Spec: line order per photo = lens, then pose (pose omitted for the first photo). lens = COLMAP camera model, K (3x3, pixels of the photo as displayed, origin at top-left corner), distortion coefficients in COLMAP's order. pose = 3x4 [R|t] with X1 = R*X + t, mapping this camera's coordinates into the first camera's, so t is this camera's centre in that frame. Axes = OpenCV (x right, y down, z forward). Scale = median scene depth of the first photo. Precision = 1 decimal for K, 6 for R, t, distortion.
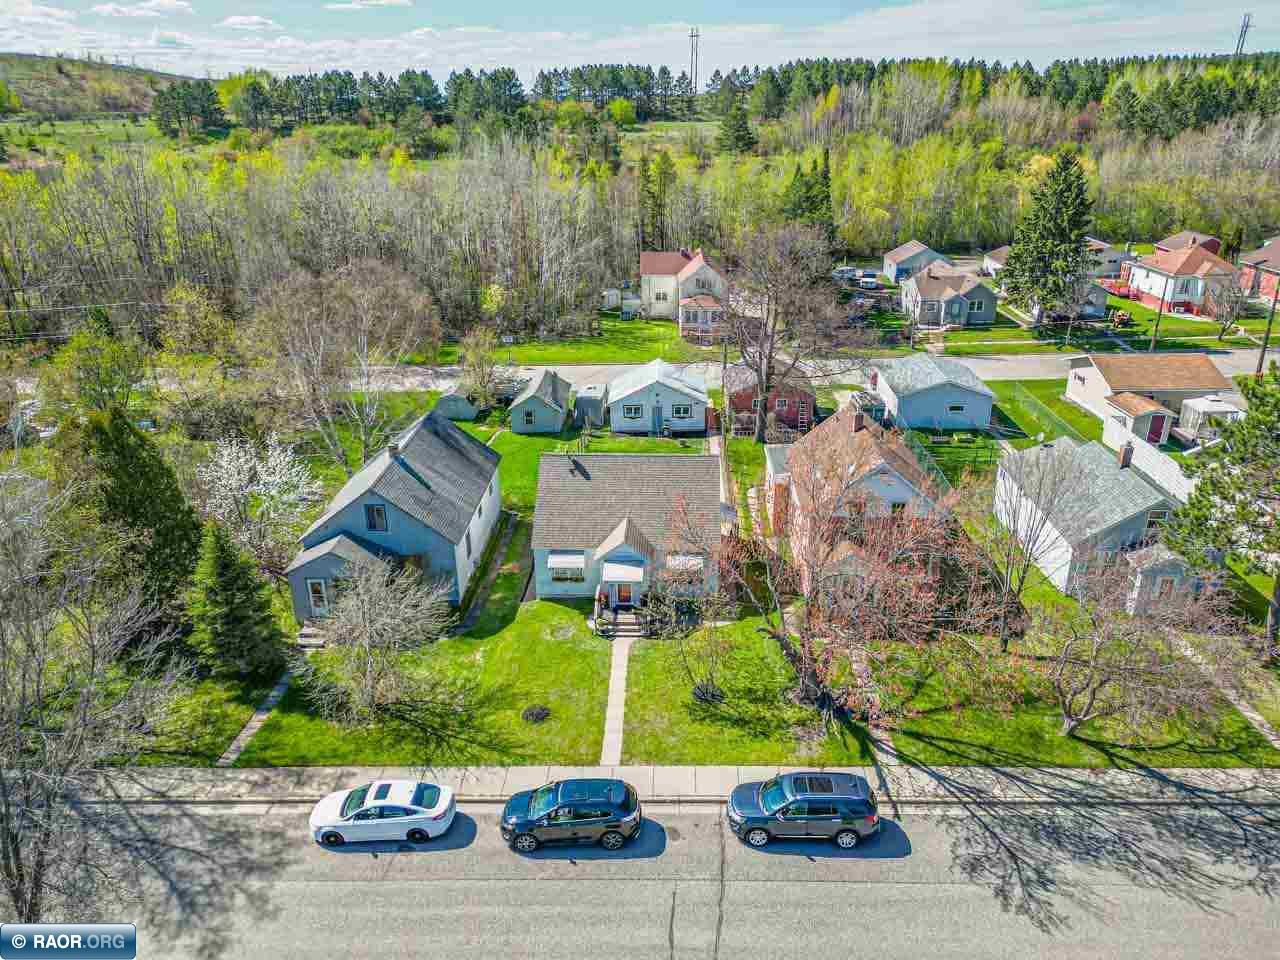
lens RADIAL K [[909.7, 0, 640.0], [0, 909.7, 480.0], [0, 0, 1]] dist [0.074867, -0.003188]
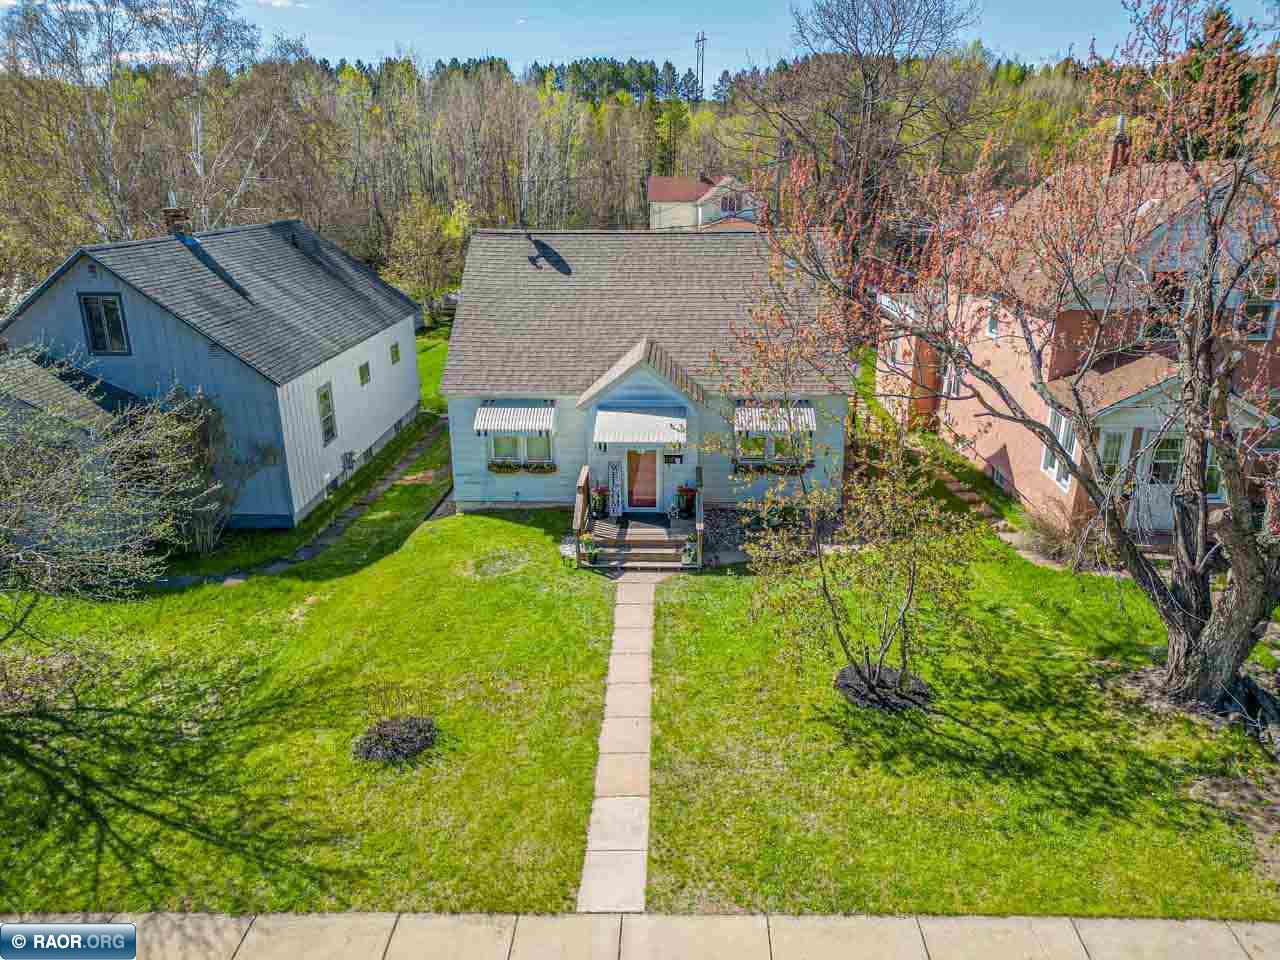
lens RADIAL K [[919.3, 0, 640.0], [0, 919.3, 480.0], [0, 0, 1]] dist [0.031905, -0.003414]
pose [[0.999992, 0.003100, 0.002420, -0.019687], [-0.002936, 0.997883, -0.064972, 0.155638], [-0.002616, 0.064964, 0.997884, 0.558526]]
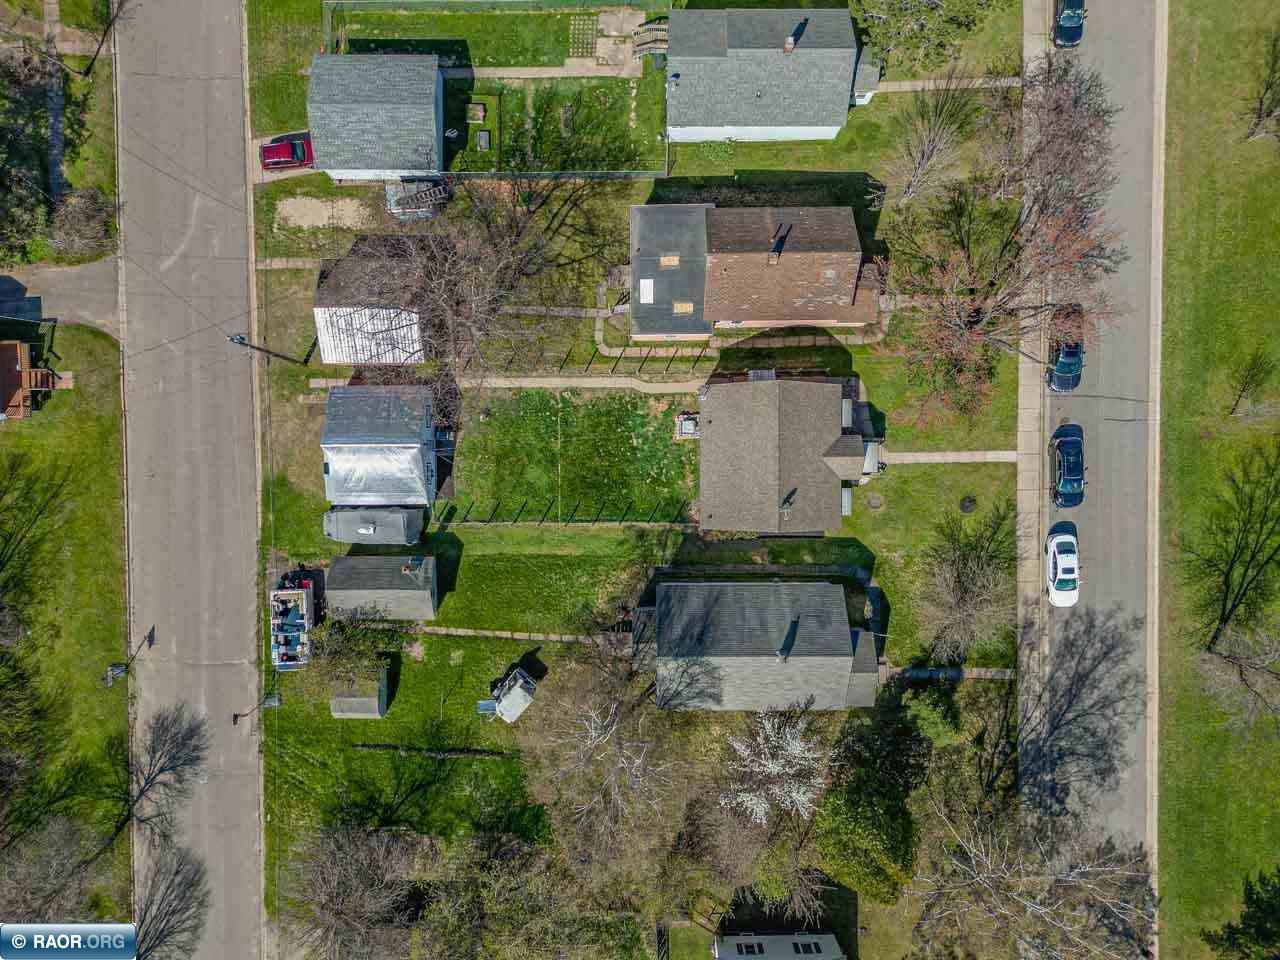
lens RADIAL K [[909.7, 0, 640.0], [0, 909.7, 480.0], [0, 0, 1]] dist [0.074867, -0.003188]
pose [[-0.039611, -0.999198, -0.005900, -0.031217], [0.378079, -0.020453, 0.925547, -1.308968], [-0.924926, 0.034431, 0.378586, 0.797768]]
